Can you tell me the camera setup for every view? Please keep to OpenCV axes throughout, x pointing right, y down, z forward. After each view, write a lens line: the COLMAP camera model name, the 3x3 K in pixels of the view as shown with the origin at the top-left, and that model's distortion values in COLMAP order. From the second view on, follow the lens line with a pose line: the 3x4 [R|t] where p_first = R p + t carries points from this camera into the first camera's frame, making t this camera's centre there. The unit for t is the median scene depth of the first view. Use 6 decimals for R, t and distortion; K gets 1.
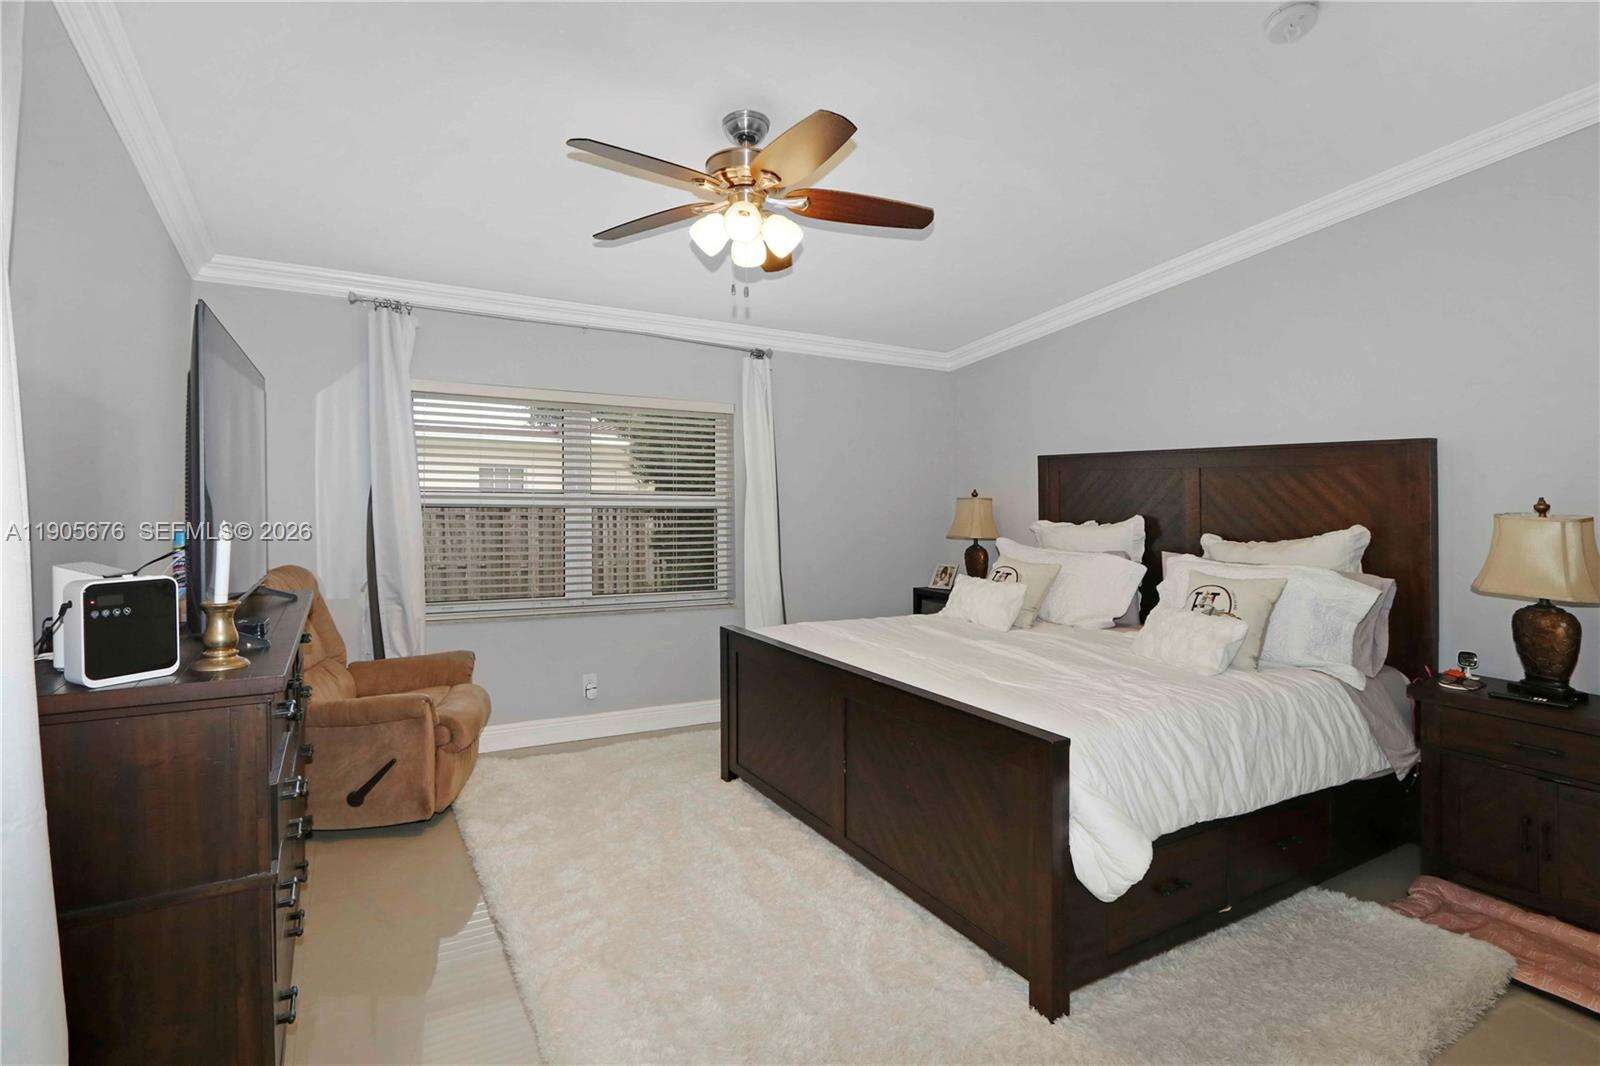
lens RADIAL K [[713.6, 0, 776.0], [0, 713.6, 520.4], [0, 0, 1]] dist [-0.001498, 0.000058]
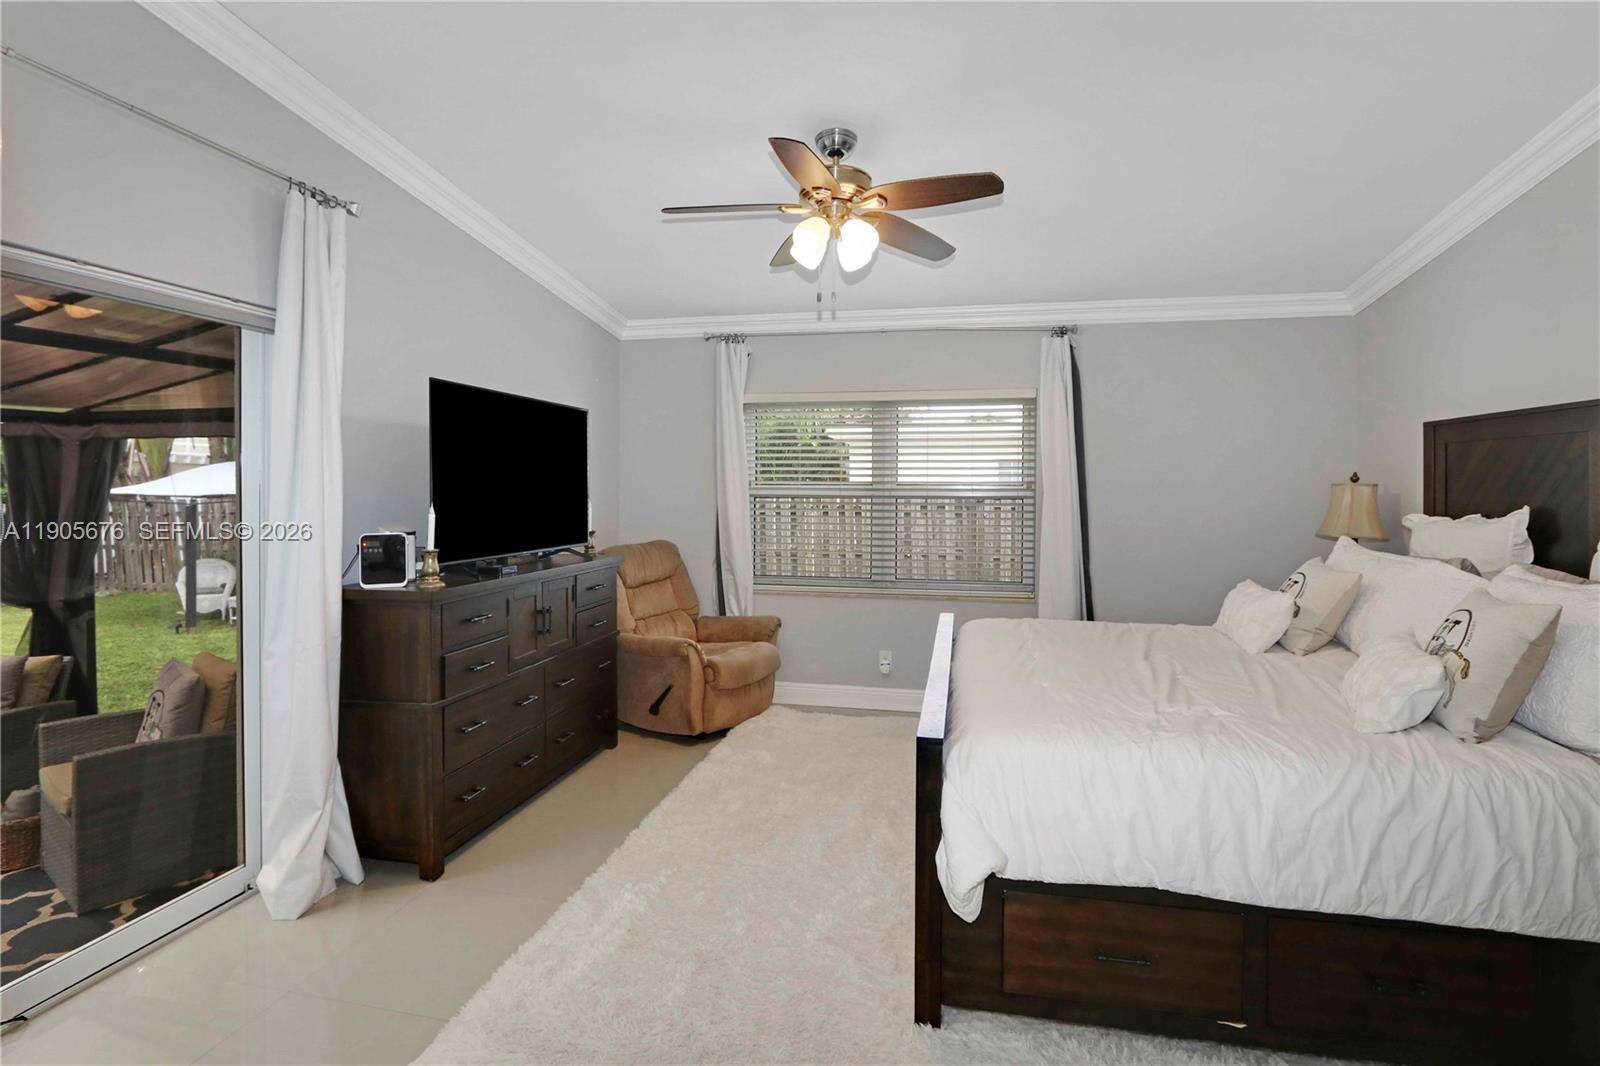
lens RADIAL K [[713.6, 0, 776.0], [0, 713.6, 520.4], [0, 0, 1]] dist [-0.001498, 0.000058]
pose [[0.787885, 0.018100, -0.615556, 0.319092], [-0.011689, 0.999827, 0.014437, 0.003672], [0.615711, -0.004179, 0.787961, 0.050378]]
